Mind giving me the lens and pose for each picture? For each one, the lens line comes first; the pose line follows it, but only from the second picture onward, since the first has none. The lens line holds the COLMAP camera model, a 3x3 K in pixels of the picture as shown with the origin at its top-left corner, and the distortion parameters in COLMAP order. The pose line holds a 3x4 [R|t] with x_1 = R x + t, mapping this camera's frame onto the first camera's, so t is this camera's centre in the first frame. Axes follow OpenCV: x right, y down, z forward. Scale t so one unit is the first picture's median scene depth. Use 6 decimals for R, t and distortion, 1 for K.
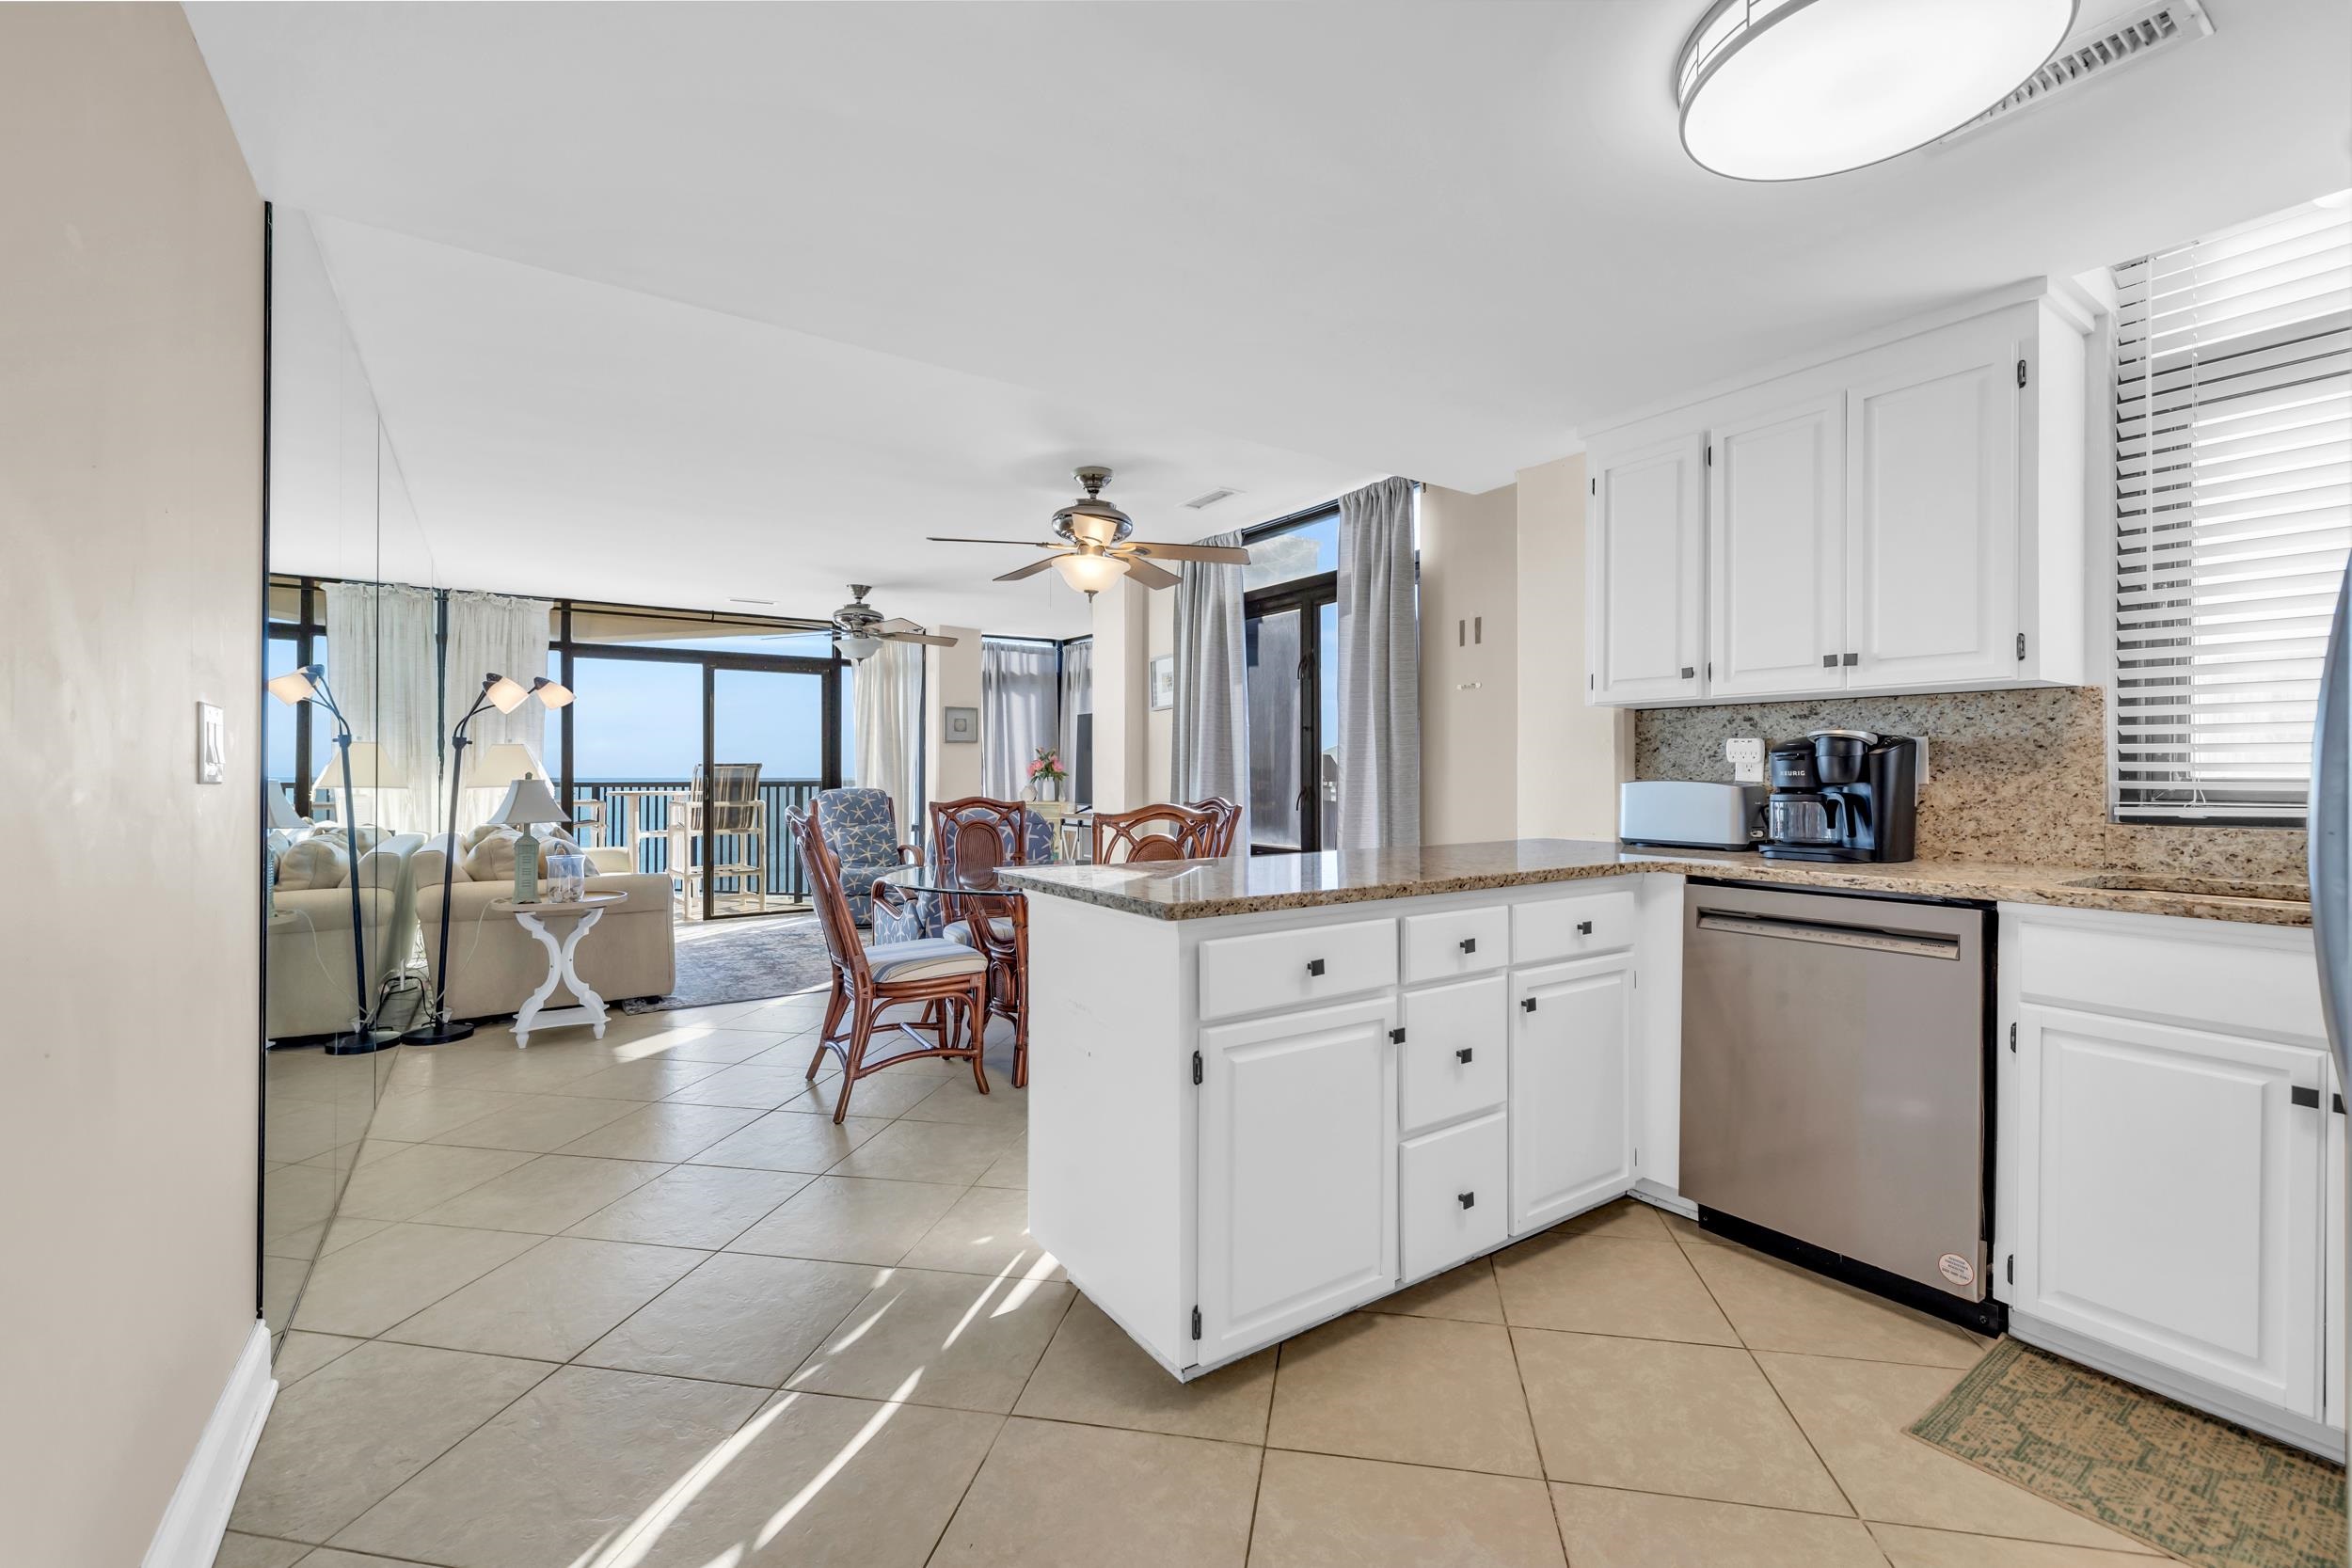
lens RADIAL K [[987.1, 0, 1175.1], [0, 987.1, 774.7], [0, 0, 1]] dist [-0.001887, -0.000366]
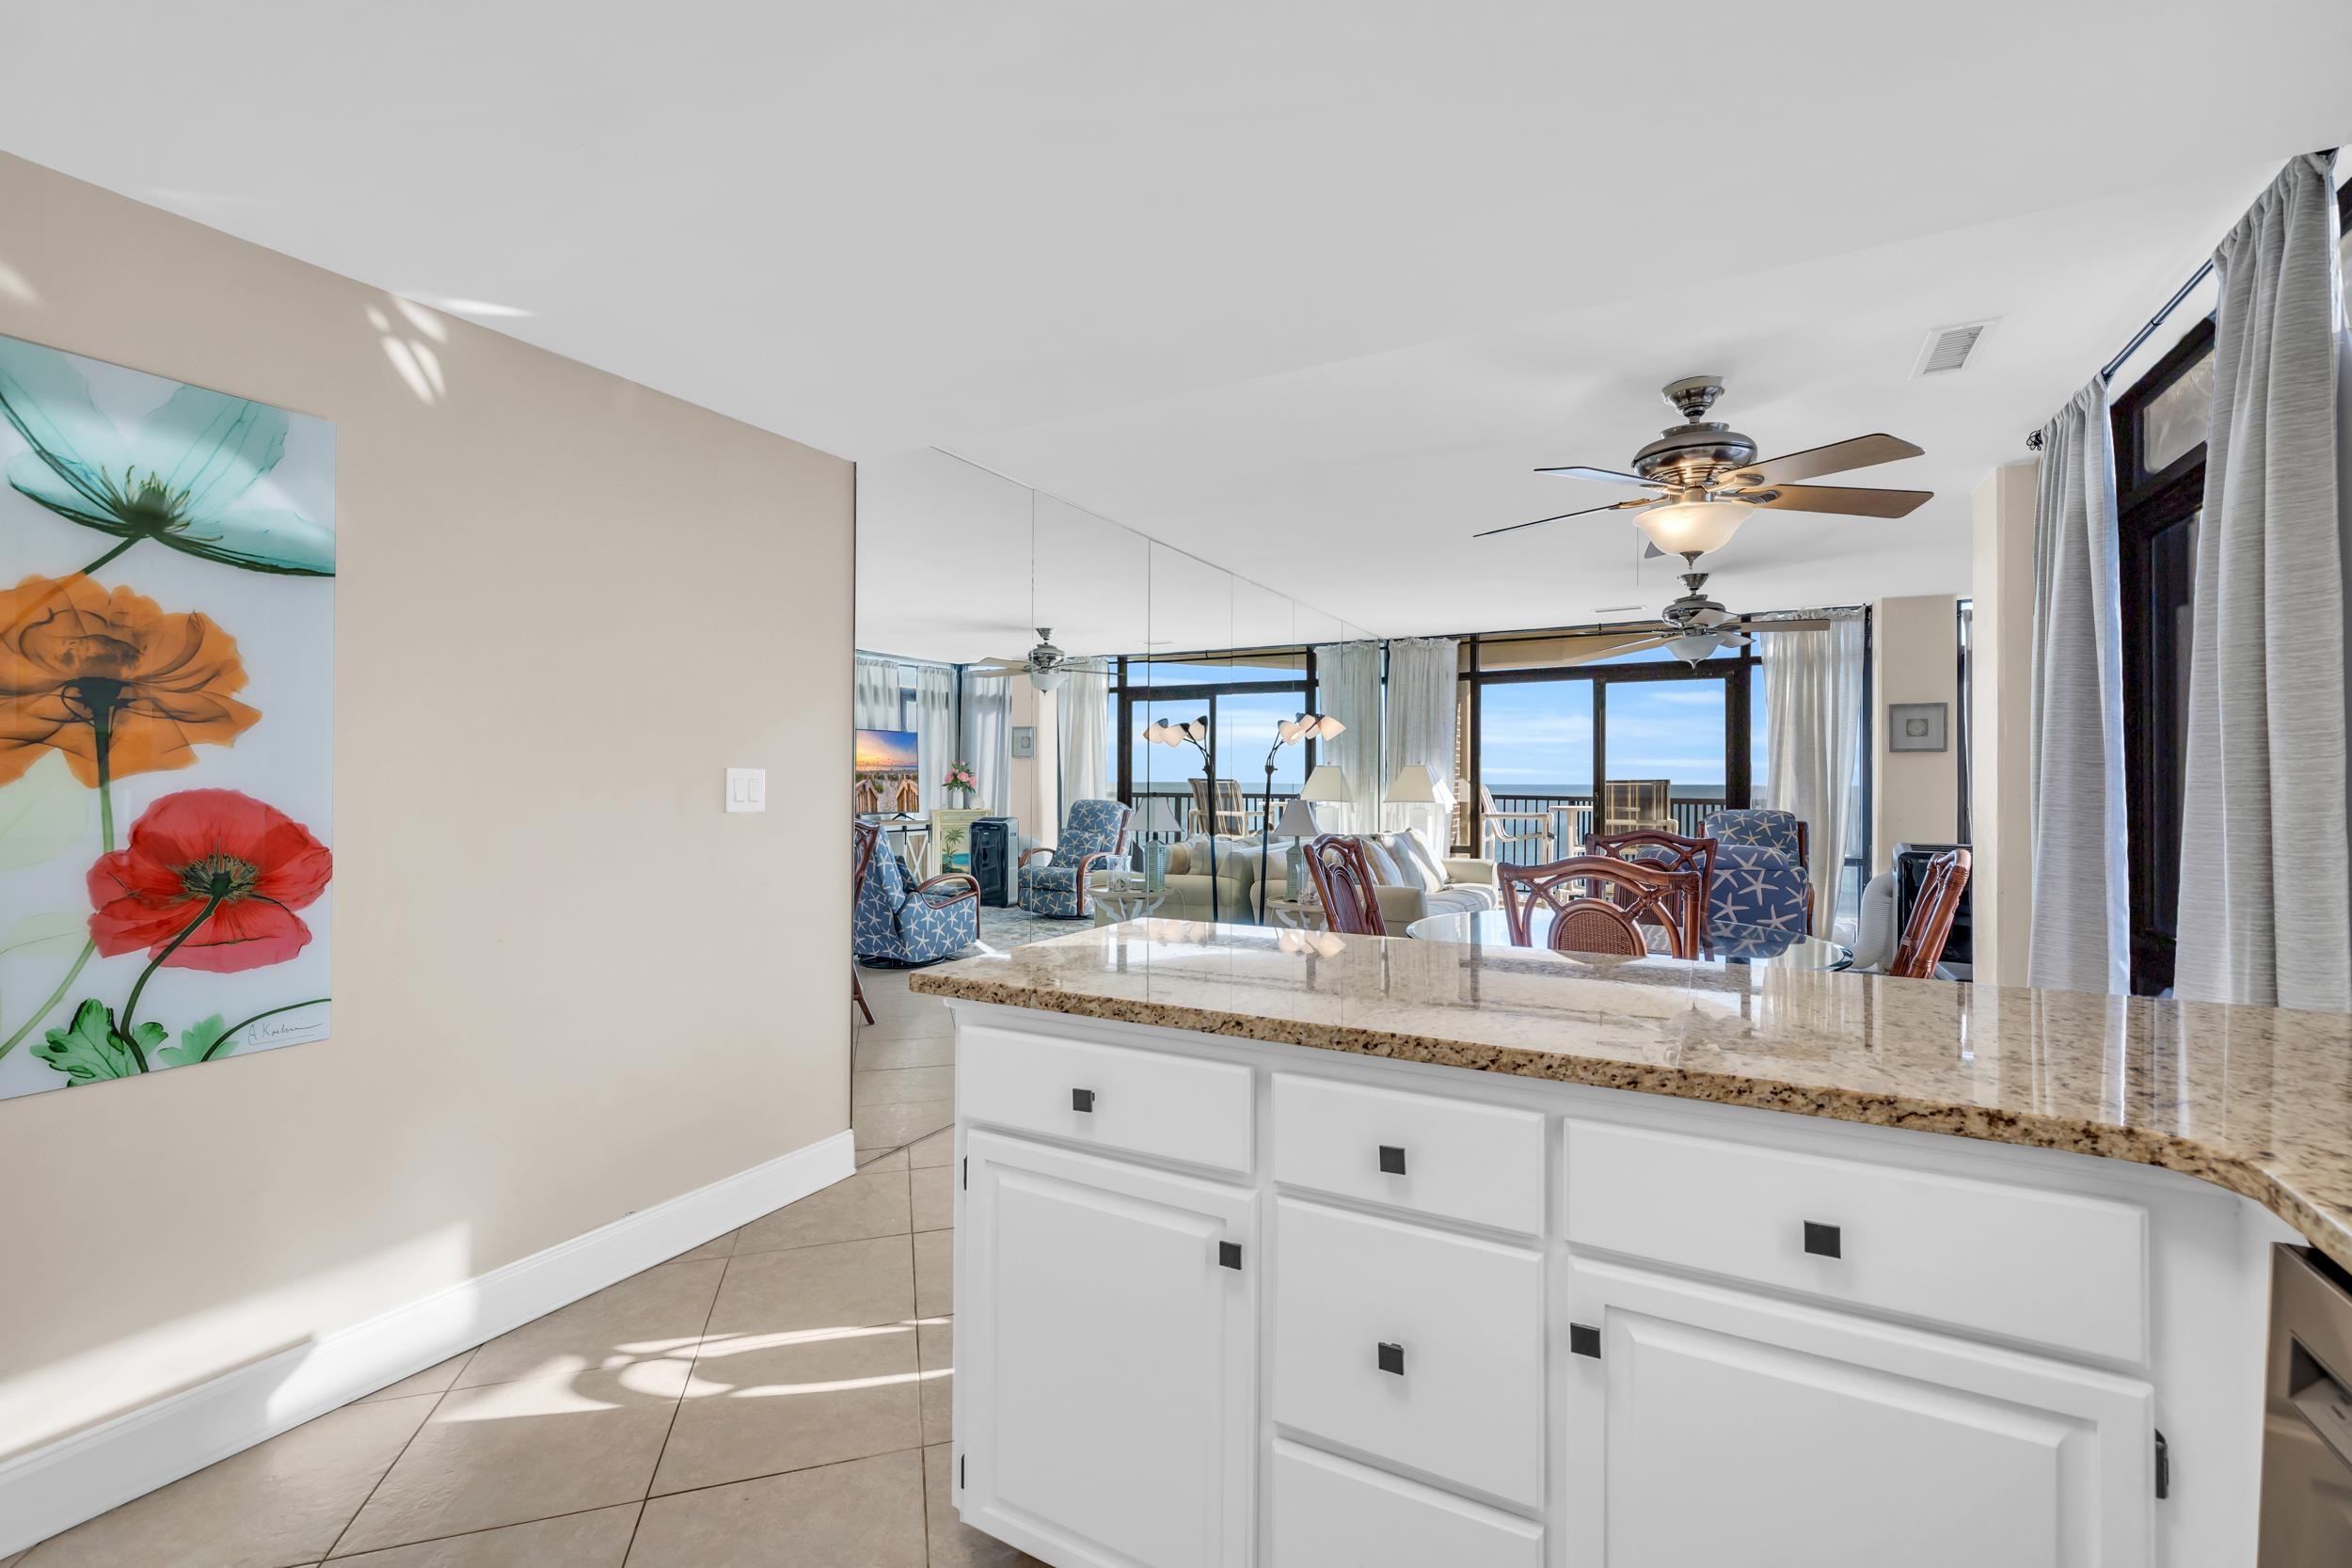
lens RADIAL K [[987.1, 0, 1186.9], [0, 987.1, 777.7], [0, 0, 1]] dist [-0.001887, -0.000366]
pose [[0.458568, -0.002247, -0.888656, 0.392934], [-0.001227, 0.999994, -0.003161, -0.019297], [0.888658, 0.002540, 0.458563, 0.348639]]
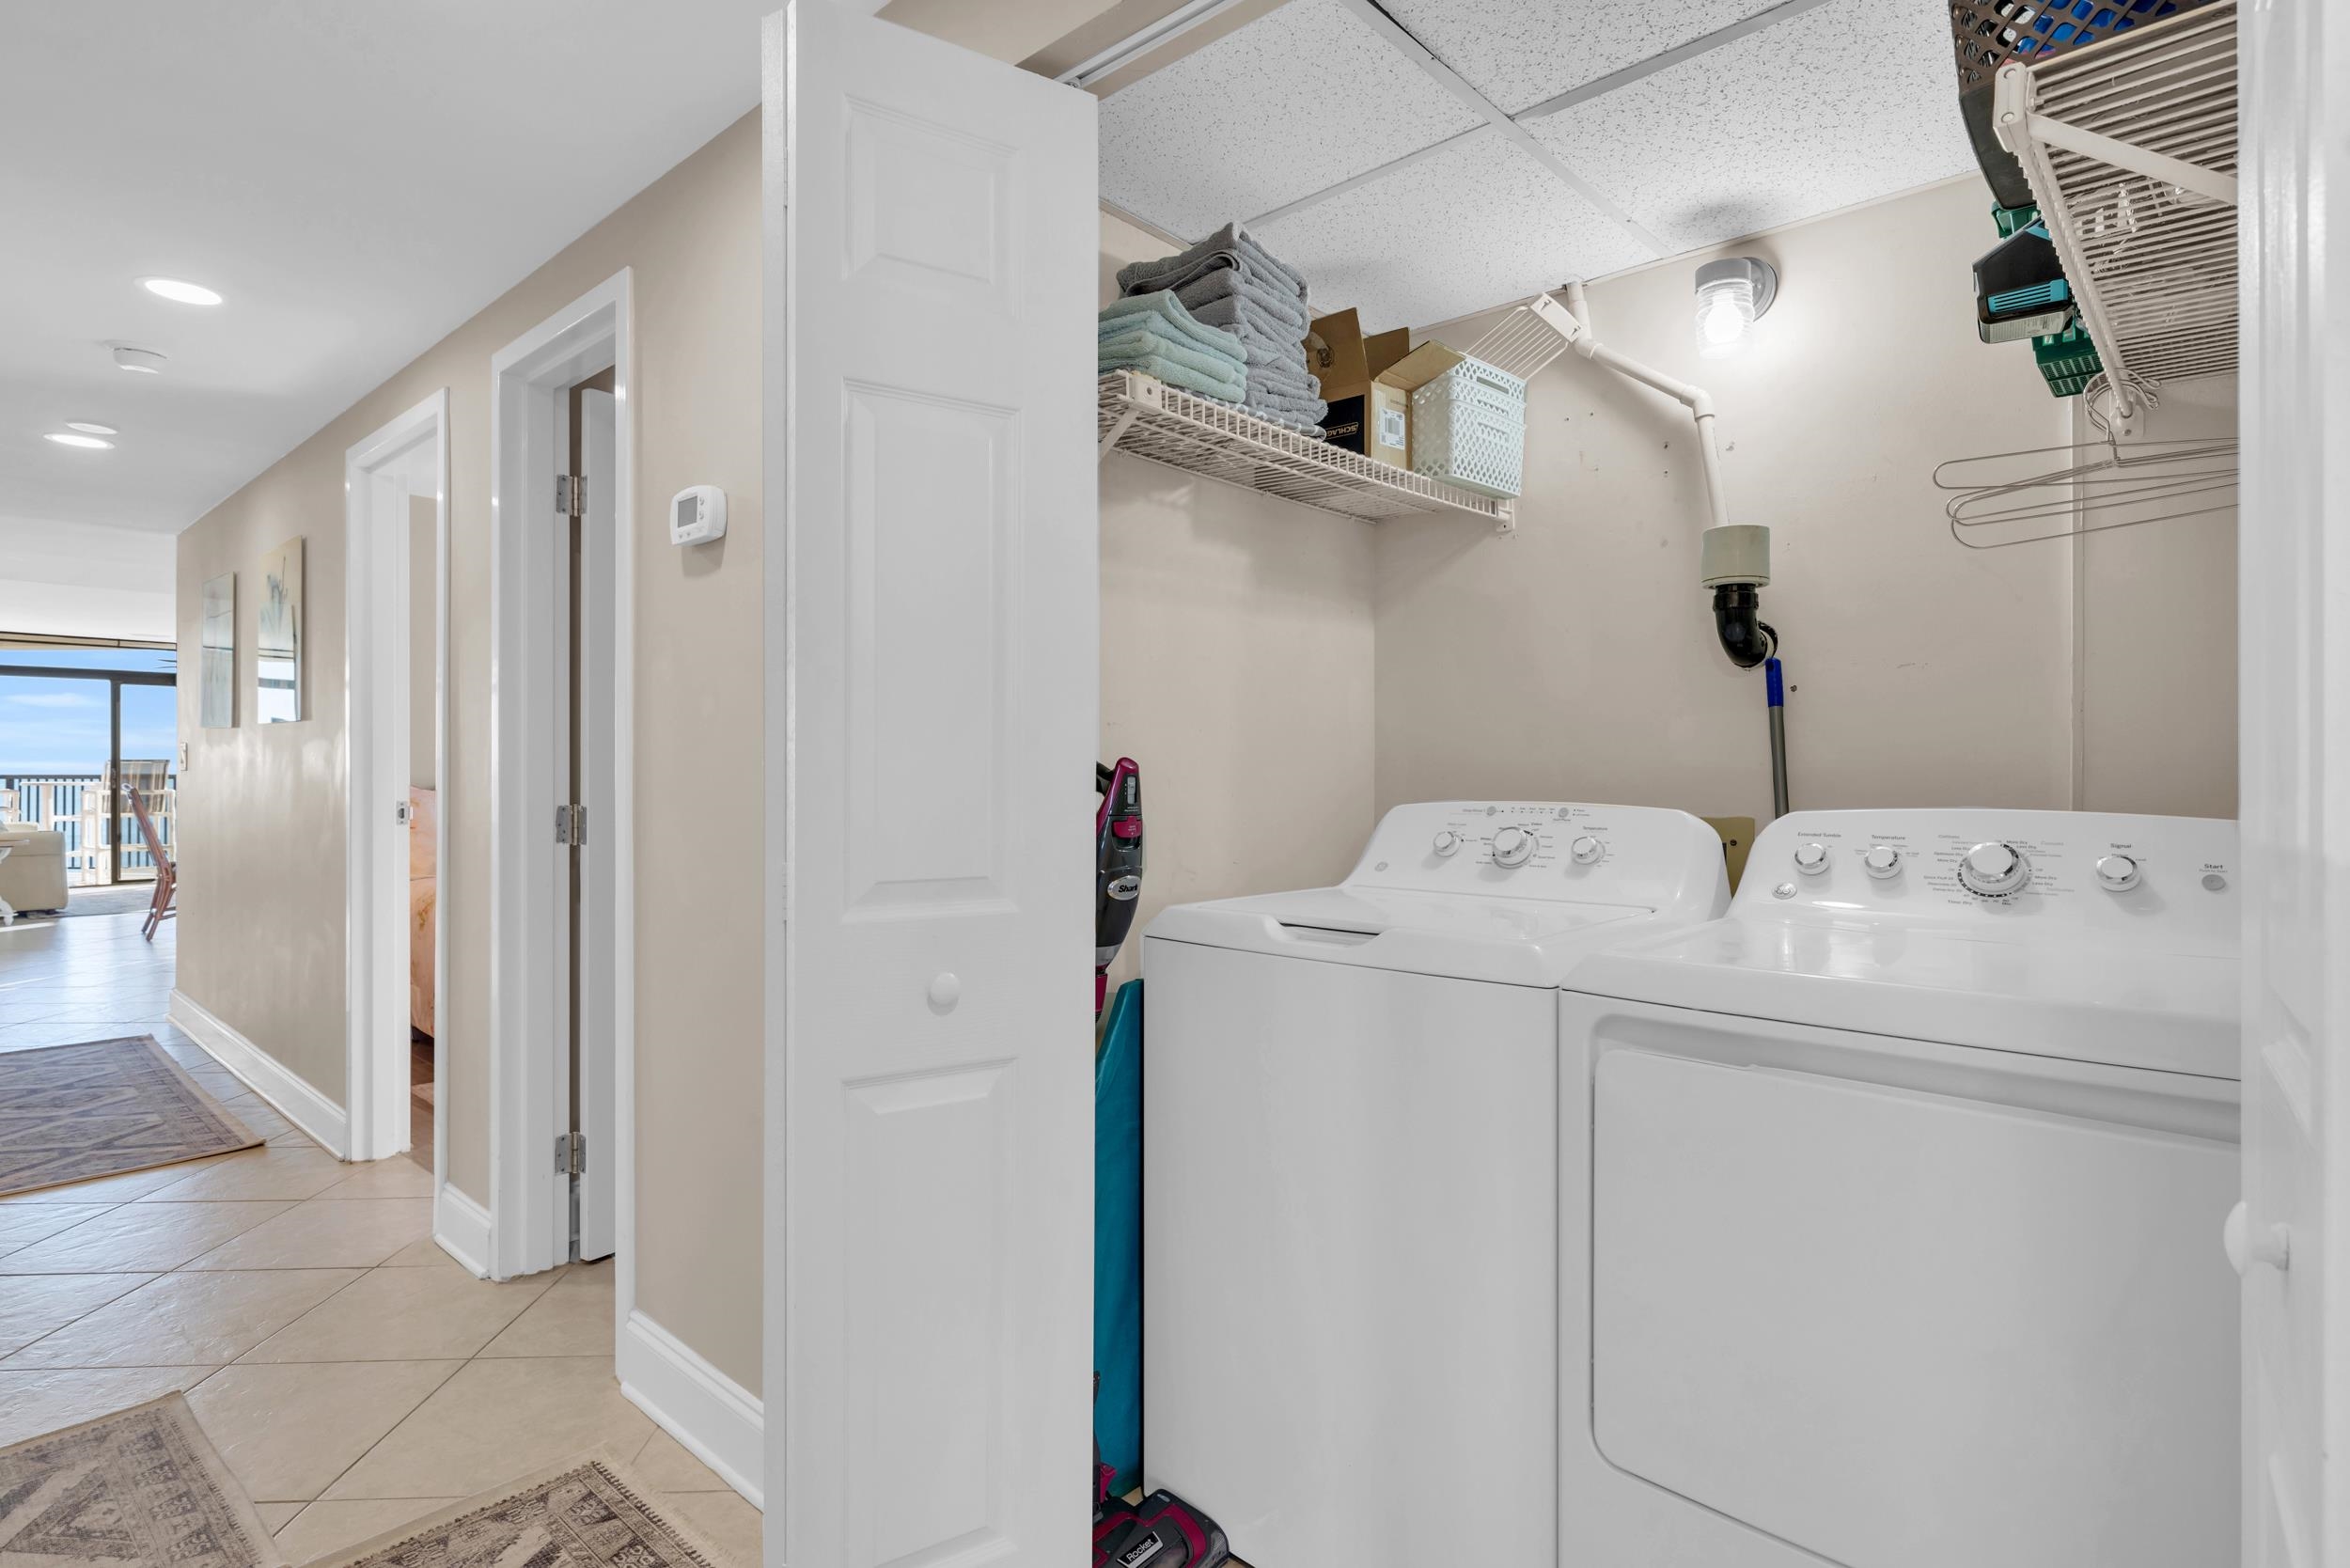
lens RADIAL K [[1208.5, 0, 1177.5], [0, 1208.5, 776.6], [0, 0, 1]] dist [-0.002404, -0.000754]
pose [[0.972382, 0.001026, 0.233392, 0.913550], [-0.002456, 0.999980, 0.005834, -0.003242], [-0.233381, -0.006246, 0.972365, -1.527104]]
